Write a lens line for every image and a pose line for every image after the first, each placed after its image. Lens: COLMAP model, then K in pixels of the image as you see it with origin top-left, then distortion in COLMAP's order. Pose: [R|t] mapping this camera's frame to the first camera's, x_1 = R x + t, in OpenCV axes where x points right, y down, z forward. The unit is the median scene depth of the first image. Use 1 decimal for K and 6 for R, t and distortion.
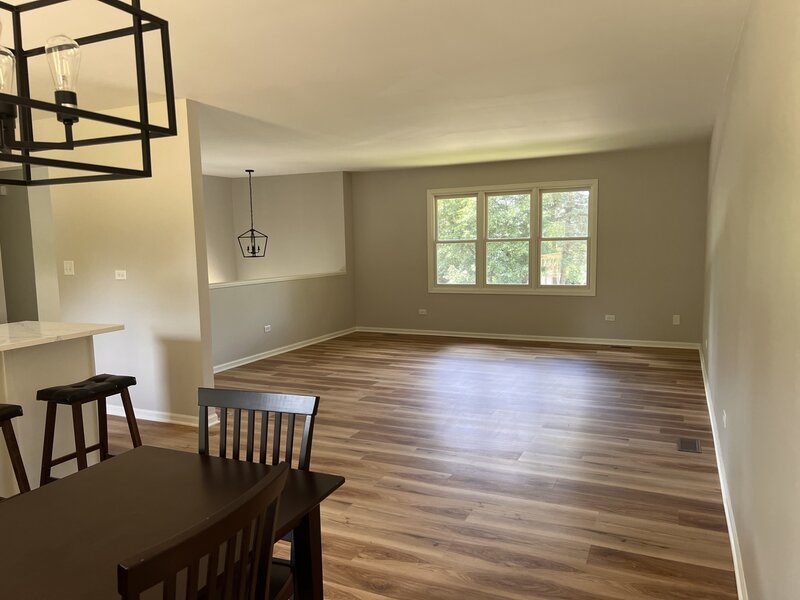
lens RADIAL K [[594.9, 0, 399.5], [0, 594.9, 299.4], [0, 0, 1]] dist [0.041179, -0.057997]
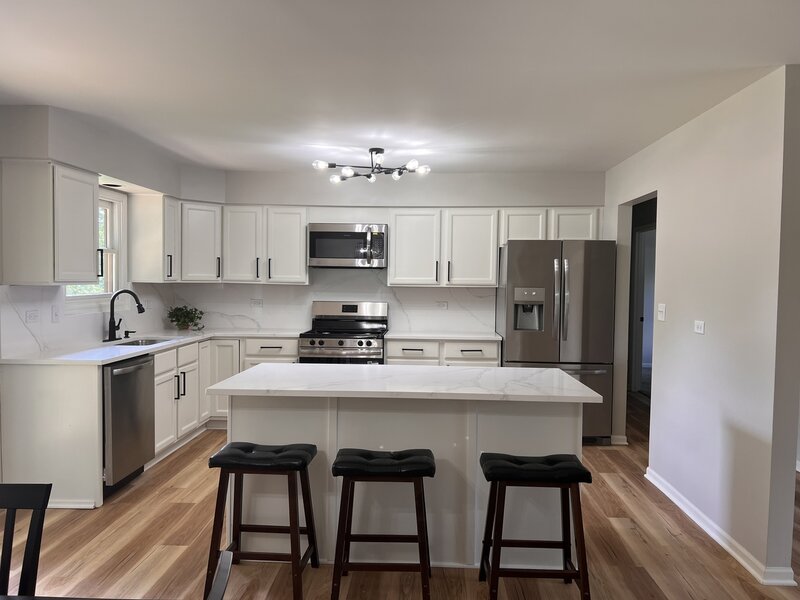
lens RADIAL K [[594.9, 0, 401.9], [0, 594.9, 298.9], [0, 0, 1]] dist [0.041179, -0.057997]
pose [[0.362488, 0.057023, -0.930242, 0.127665], [-0.110713, 0.993694, 0.017770, -0.064399], [0.925389, 0.096548, 0.366516, 0.505904]]
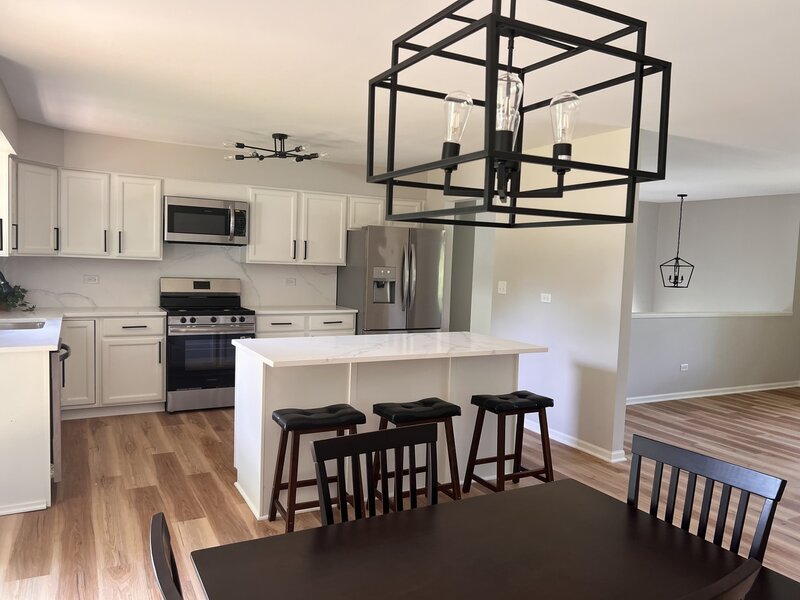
lens RADIAL K [[594.9, 0, 389.4], [0, 594.9, 302.4], [0, 0, 1]] dist [0.041179, -0.057997]
pose [[0.781664, 0.092189, -0.616849, -0.040112], [-0.111120, 0.993777, 0.007712, -0.014274], [0.613722, 0.062516, 0.787043, -0.001795]]
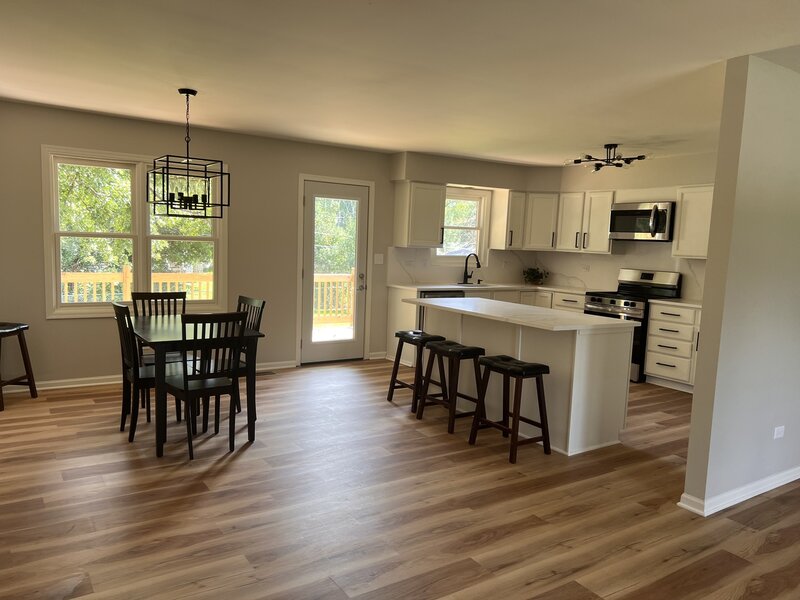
lens RADIAL K [[594.9, 0, 407.0], [0, 594.9, 304.5], [0, 0, 1]] dist [0.041179, -0.057997]
pose [[-0.529544, 0.090035, -0.843491, 0.590988], [-0.108639, 0.978965, 0.172699, -0.153119], [0.841297, 0.183087, -0.508624, 1.336865]]
